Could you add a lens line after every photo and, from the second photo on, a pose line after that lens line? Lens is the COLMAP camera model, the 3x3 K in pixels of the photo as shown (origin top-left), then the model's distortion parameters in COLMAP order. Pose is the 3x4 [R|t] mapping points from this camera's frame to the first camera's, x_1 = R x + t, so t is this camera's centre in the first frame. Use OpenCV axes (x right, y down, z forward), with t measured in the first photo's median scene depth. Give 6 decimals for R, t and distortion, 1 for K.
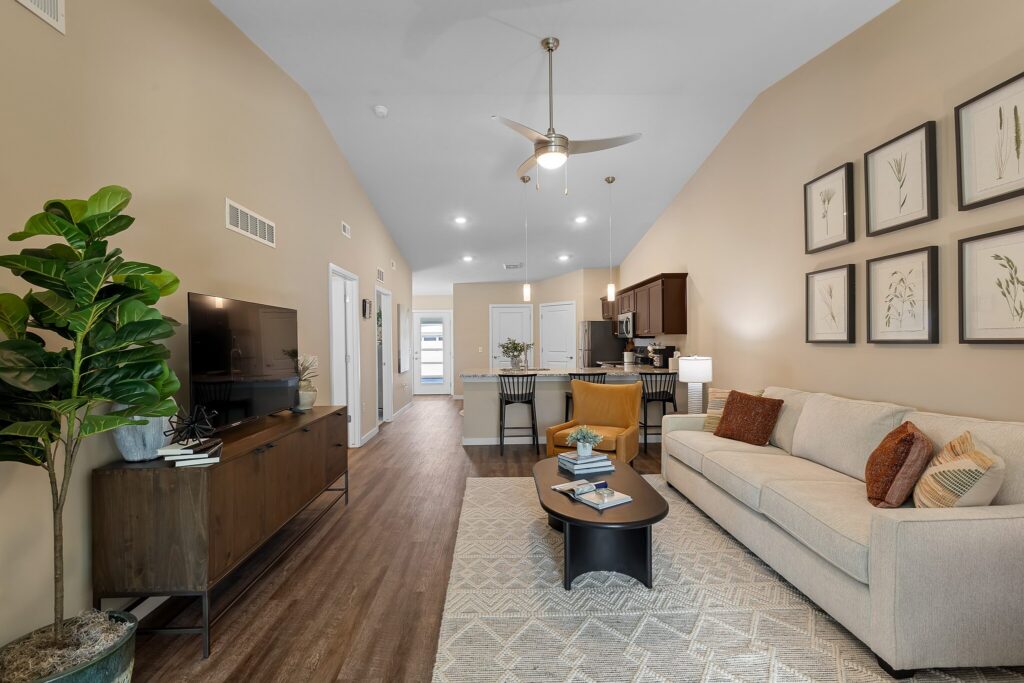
lens RADIAL K [[459.7, 0, 505.5], [0, 459.7, 340.3], [0, 0, 1]] dist [0.008262, -0.001452]
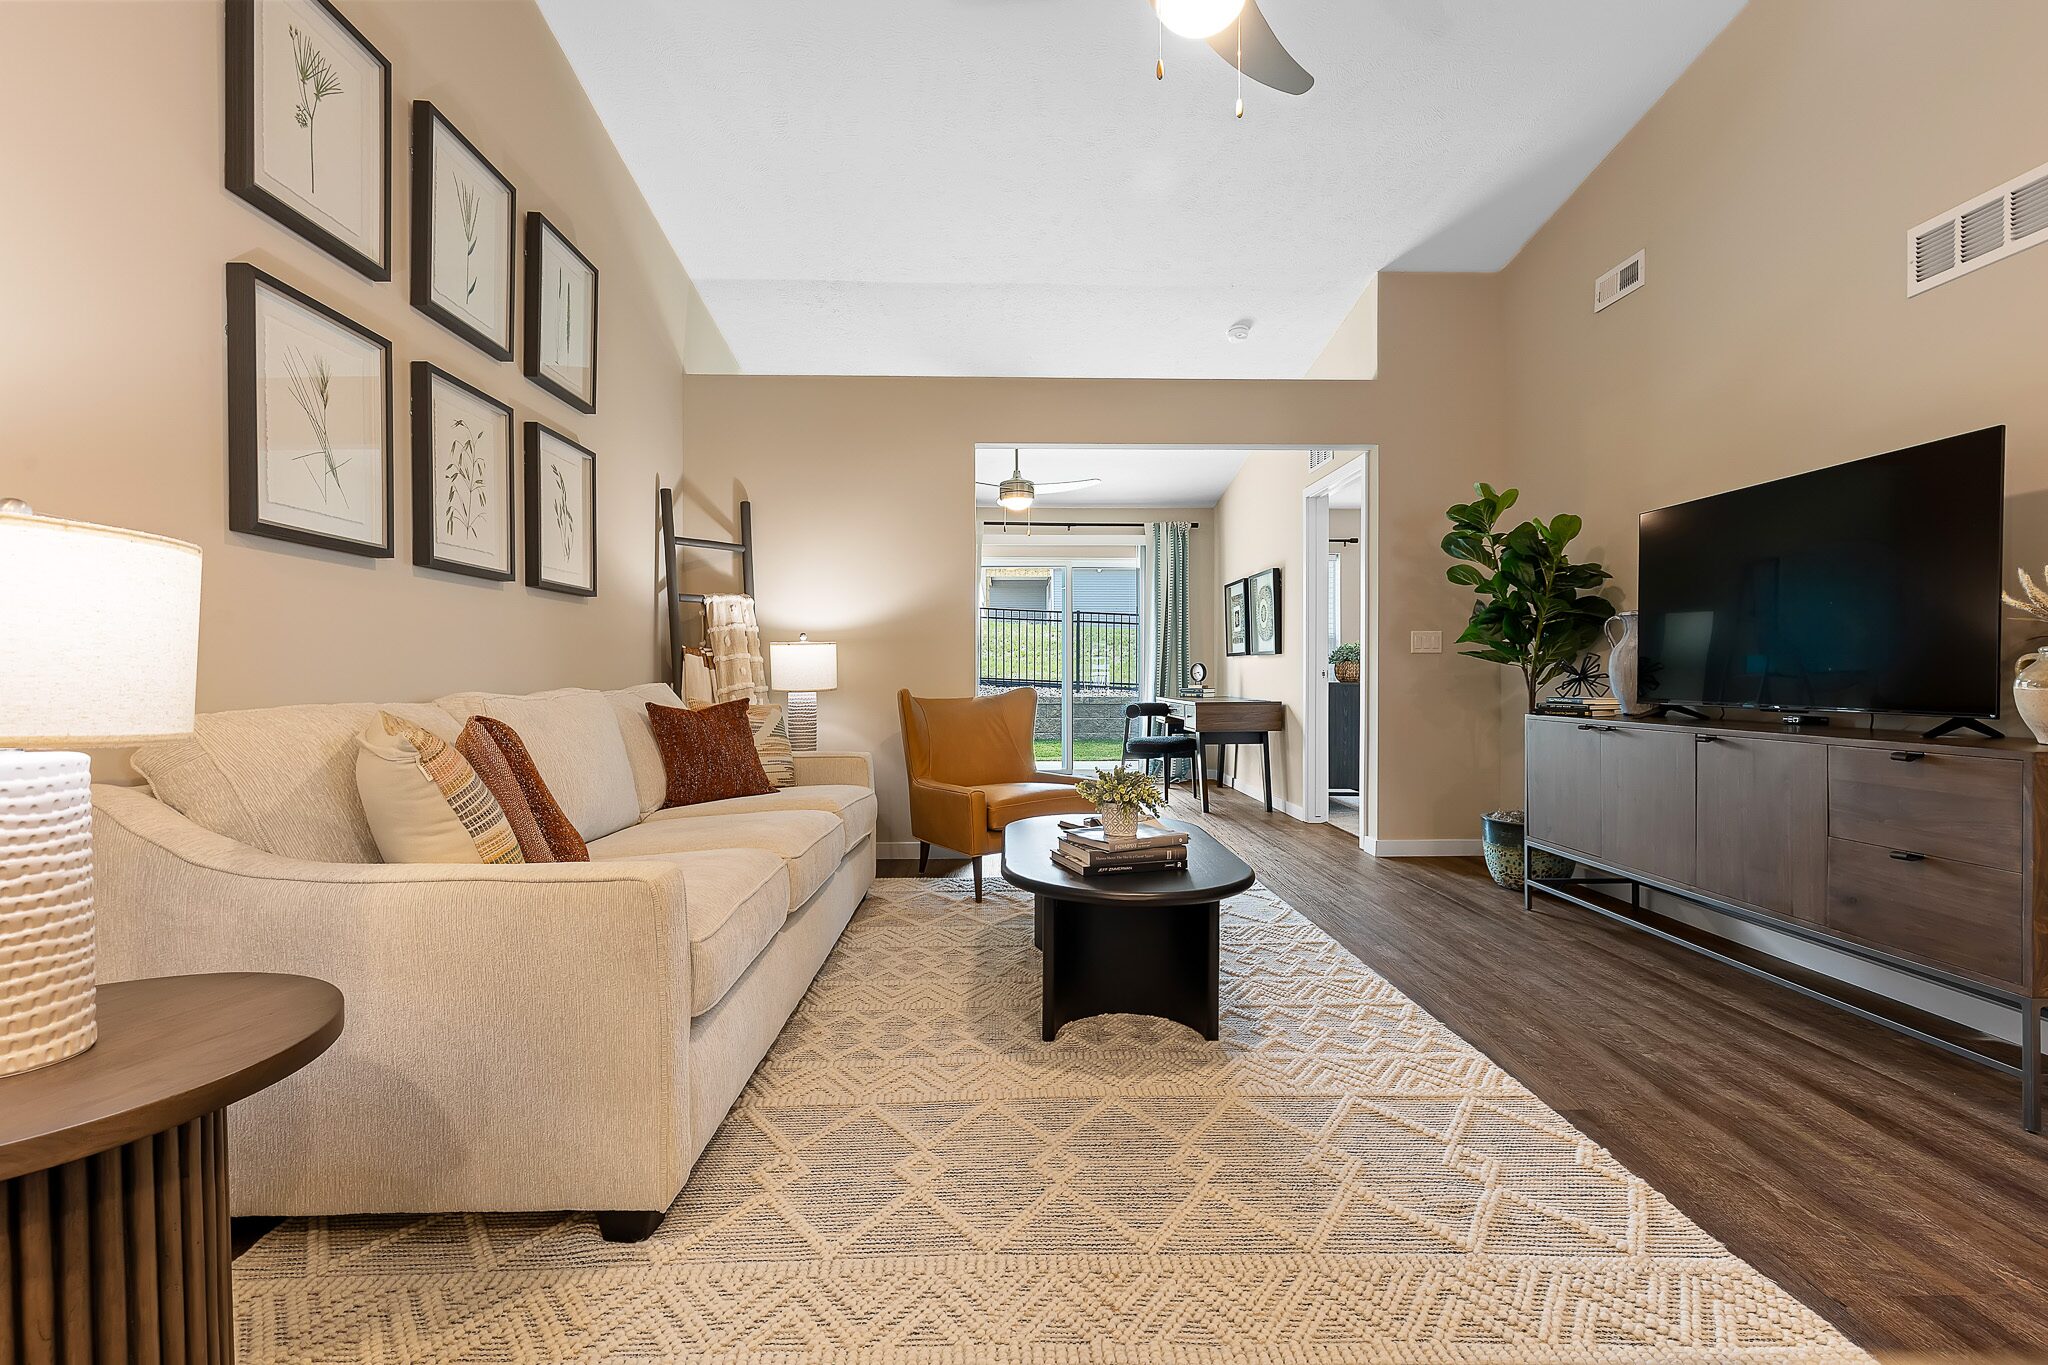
lens RADIAL K [[919.4, 0, 1032.4], [0, 919.4, 677.4], [0, 0, 1]] dist [0.008262, -0.001452]
pose [[-0.999841, 0.013623, -0.011527, 0.230842], [0.013594, 0.999904, 0.002610, 0.099418], [0.011562, 0.002453, -0.999930, 1.628540]]
